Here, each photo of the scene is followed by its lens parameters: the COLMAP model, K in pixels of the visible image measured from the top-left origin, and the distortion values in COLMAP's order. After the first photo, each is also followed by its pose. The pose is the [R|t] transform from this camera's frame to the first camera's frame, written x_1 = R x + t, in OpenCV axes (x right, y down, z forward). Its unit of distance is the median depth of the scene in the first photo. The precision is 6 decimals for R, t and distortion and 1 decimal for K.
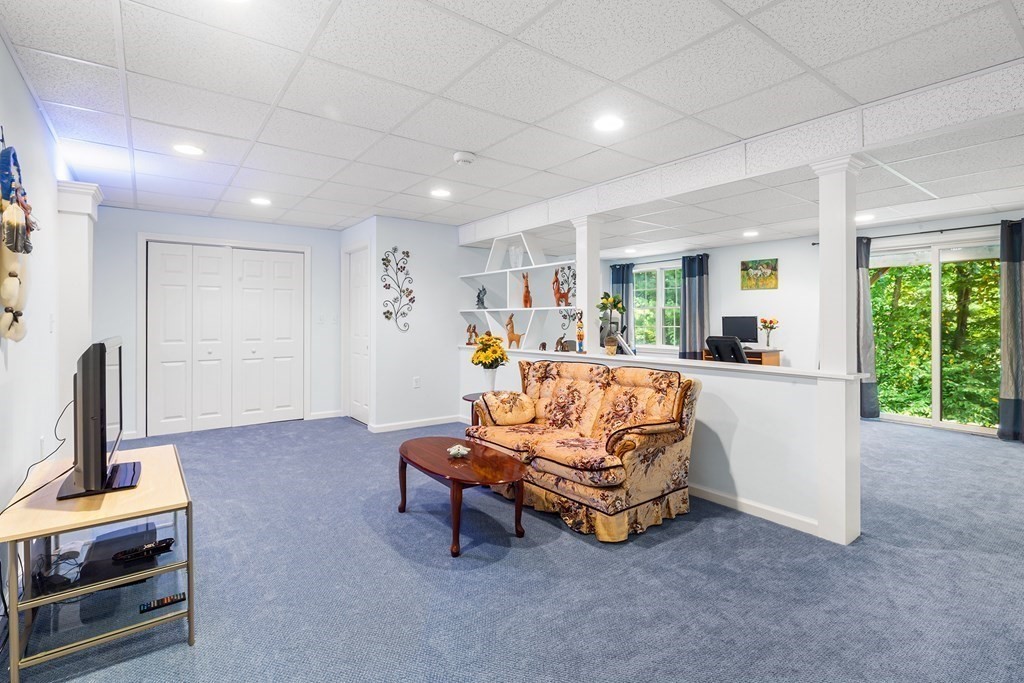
lens RADIAL K [[494.0, 0, 521.0], [0, 494.0, 328.6], [0, 0, 1]] dist [-0.009769, -0.000330]
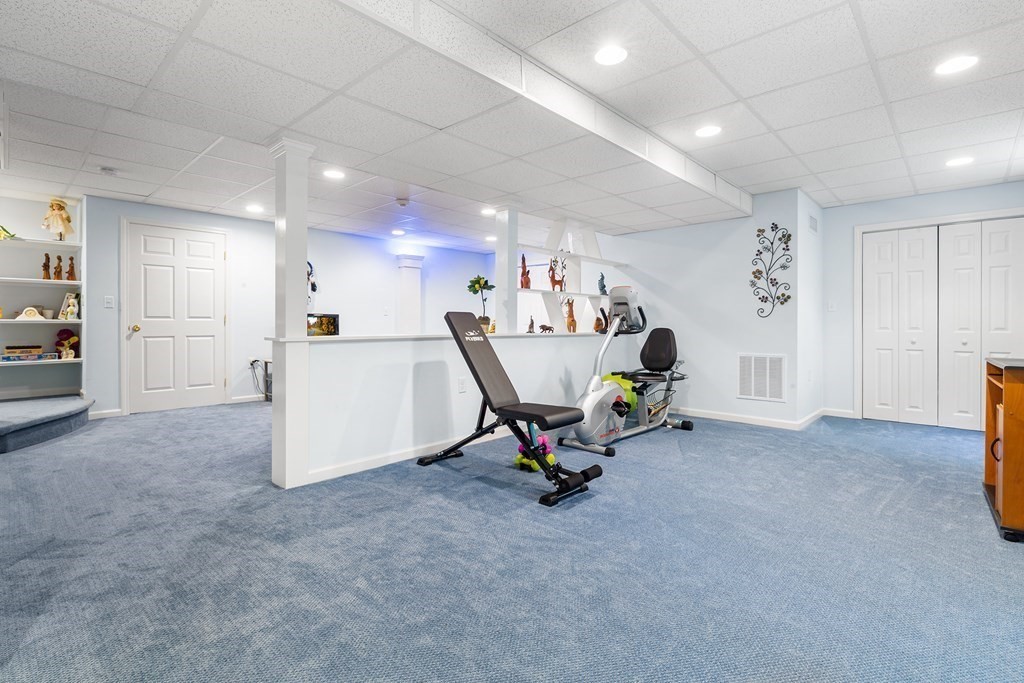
lens RADIAL K [[494.0, 0, 521.0], [0, 494.0, 328.6], [0, 0, 1]] dist [-0.009769, -0.000330]
pose [[0.184055, 0.017997, -0.982751, 0.714839], [0.005820, 0.999795, 0.019399, 0.004110], [0.982899, -0.009290, 0.183913, 0.509940]]
